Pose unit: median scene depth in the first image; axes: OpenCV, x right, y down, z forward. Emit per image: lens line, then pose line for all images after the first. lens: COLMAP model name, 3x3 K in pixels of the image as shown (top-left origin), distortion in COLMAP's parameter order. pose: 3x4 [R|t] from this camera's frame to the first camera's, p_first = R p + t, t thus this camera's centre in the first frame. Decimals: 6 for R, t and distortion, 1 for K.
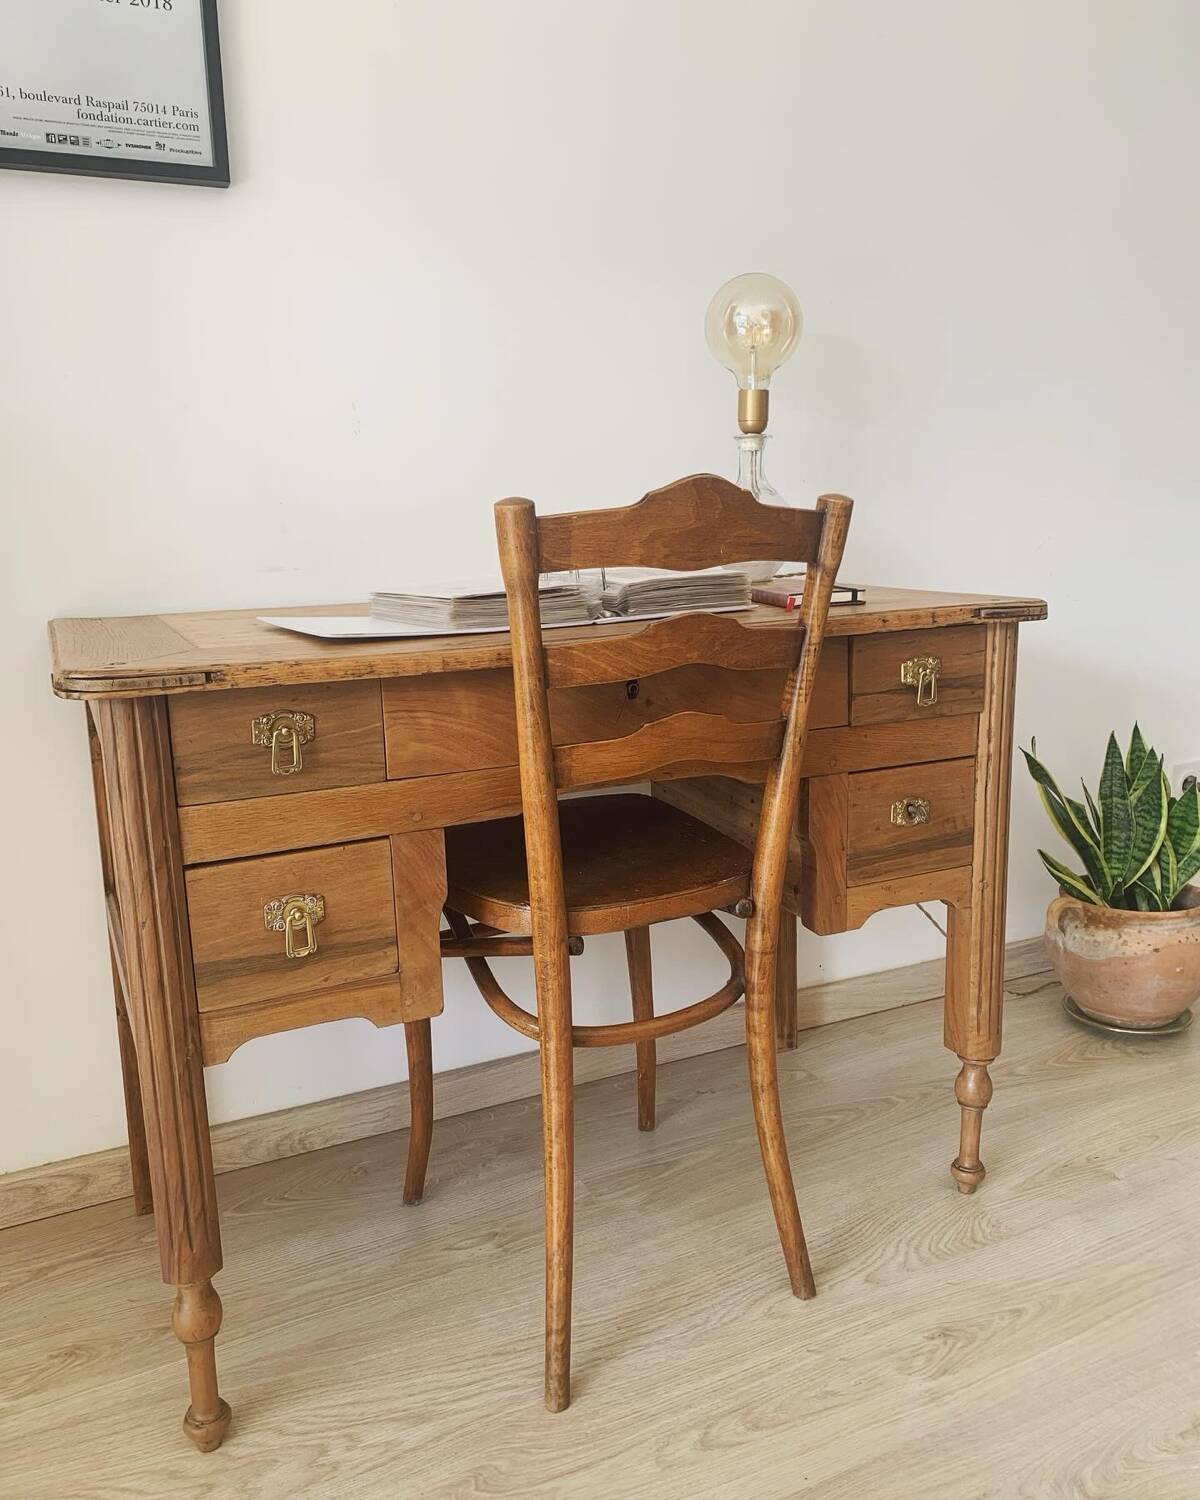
lens RADIAL K [[1266.9, 0, 631.4], [0, 1266.9, 732.2], [0, 0, 1]] dist [0.018702, -0.029799]
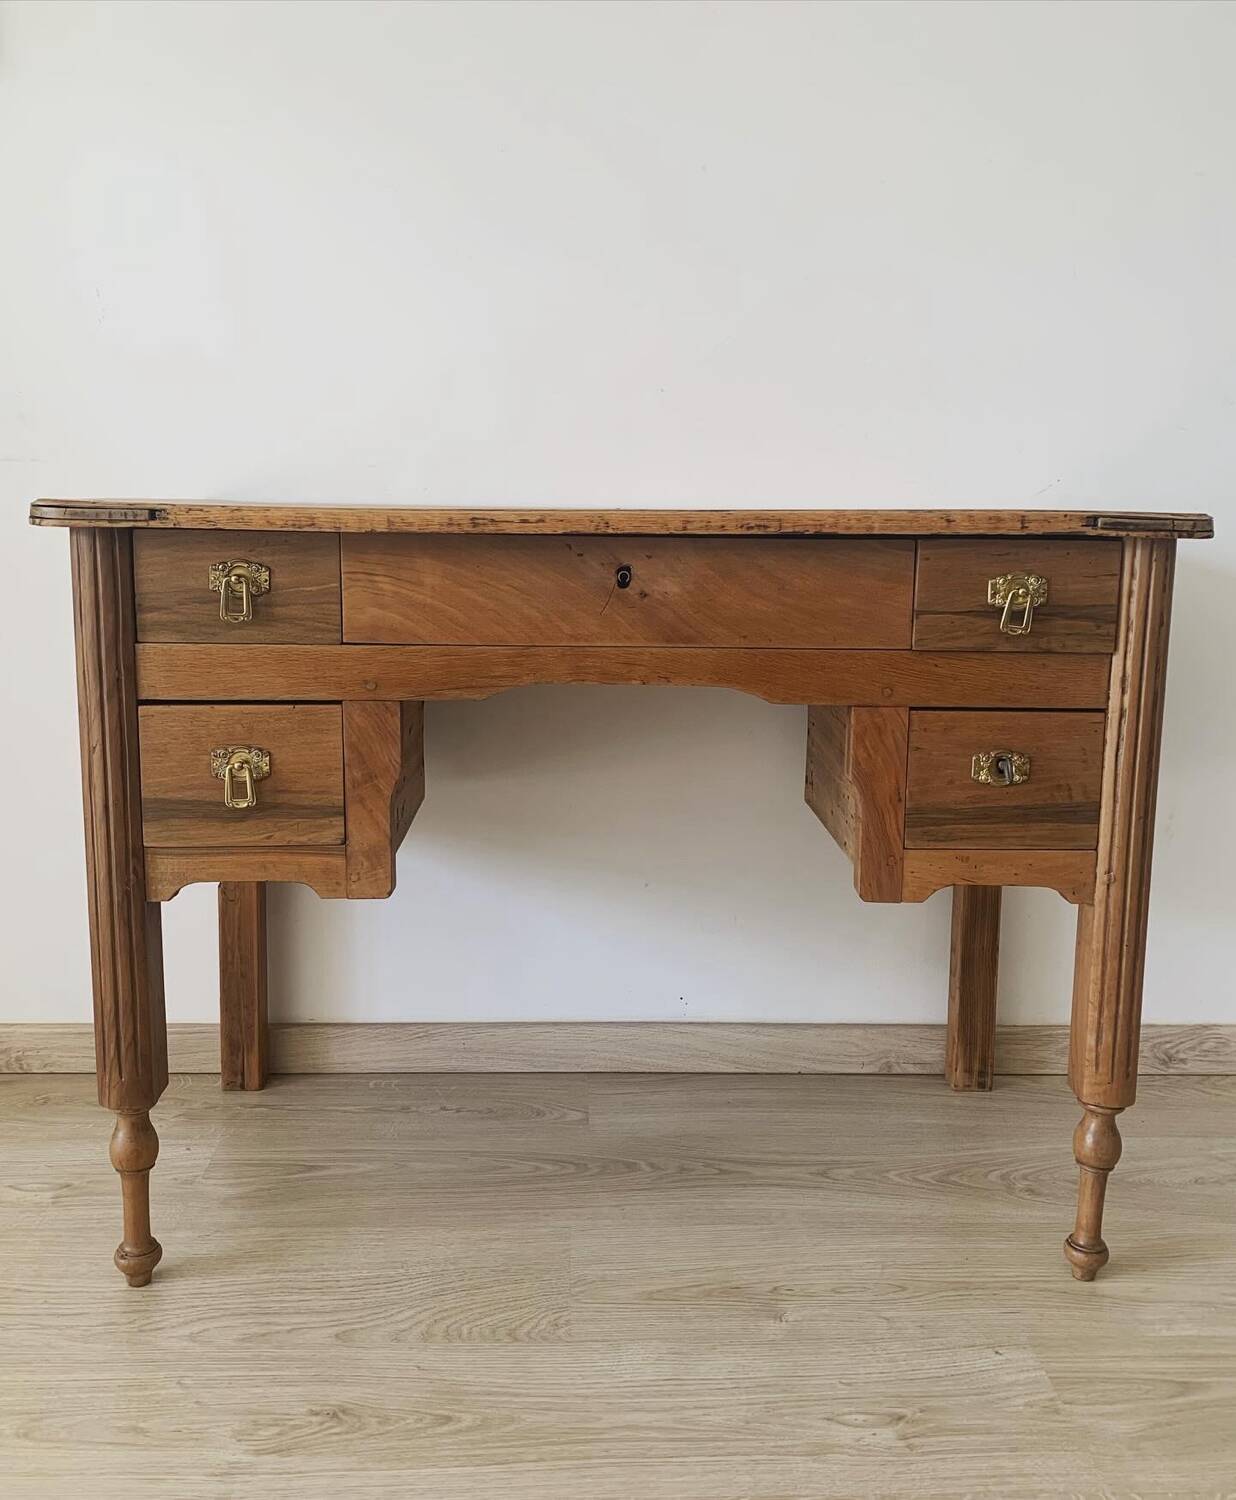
lens RADIAL K [[1446.7, 0, 605.5], [0, 1446.7, 725.7], [0, 0, 1]] dist [0.027944, 0.000000]
pose [[0.907022, 0.096633, -0.409845, 0.381478], [-0.109310, 0.993979, -0.007551, 0.073018], [0.406648, 0.051649, 0.912124, 0.055034]]
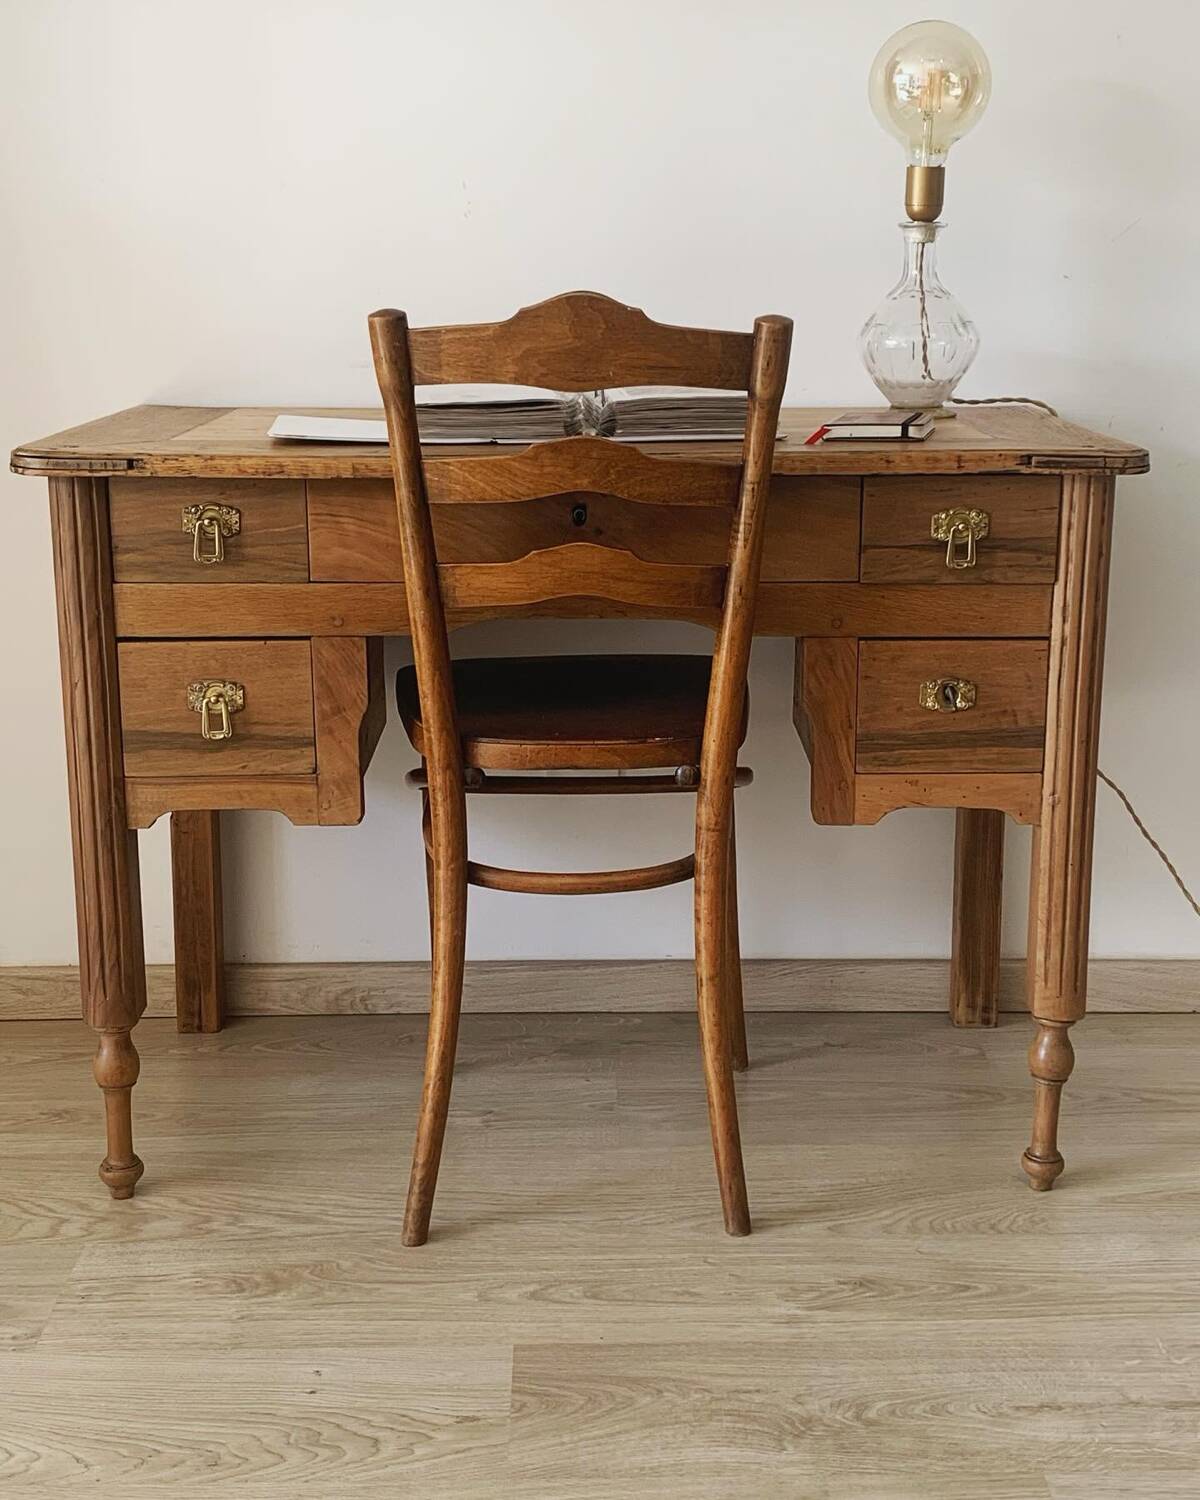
lens RADIAL K [[2184.8, 0, 609.4], [0, 2184.8, 741.2], [0, 0, 1]] dist [0.098273, 0.000000]
pose [[0.901534, 0.119378, -0.415916, 0.645971], [-0.100349, 0.992666, 0.067404, 0.018756], [0.420912, -0.019030, 0.906902, -0.417672]]
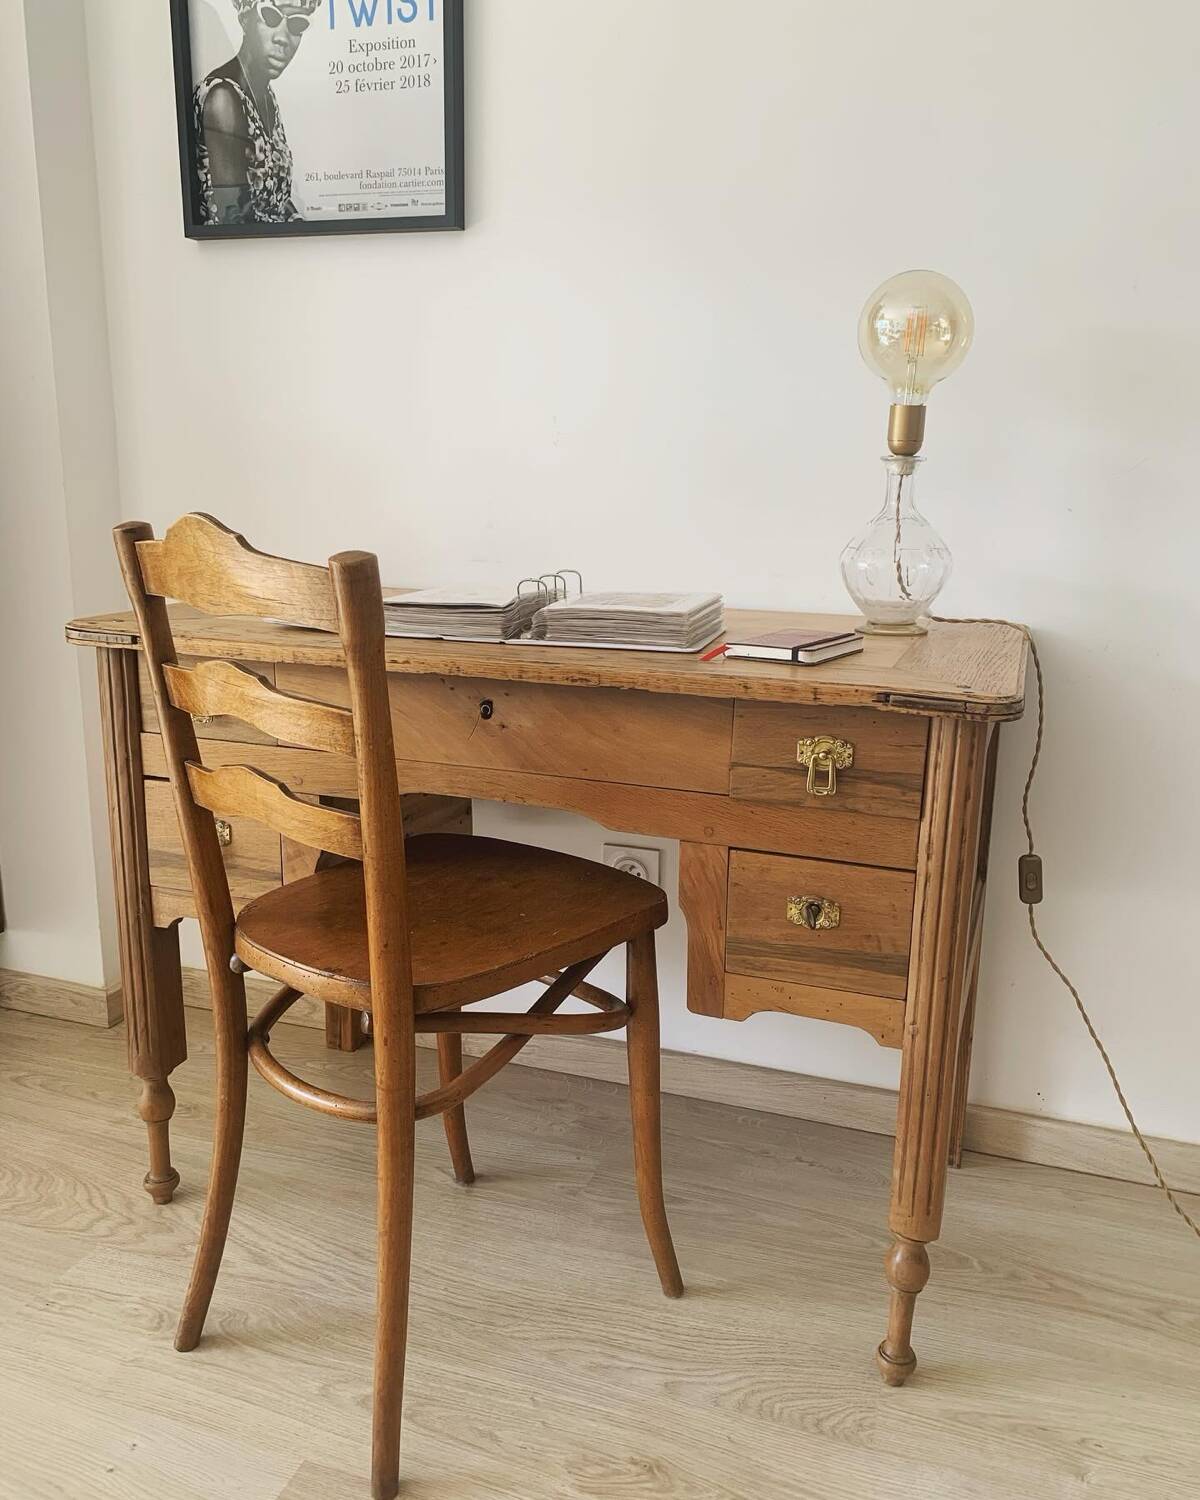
lens RADIAL K [[1266.9, 0, 588.7], [0, 1266.9, 745.1], [0, 0, 1]] dist [0.018702, -0.029799]
pose [[0.693806, 0.197420, -0.692574, 0.713232], [-0.167710, 0.979543, 0.111213, -0.122995], [0.700361, 0.038991, 0.712723, 0.286581]]
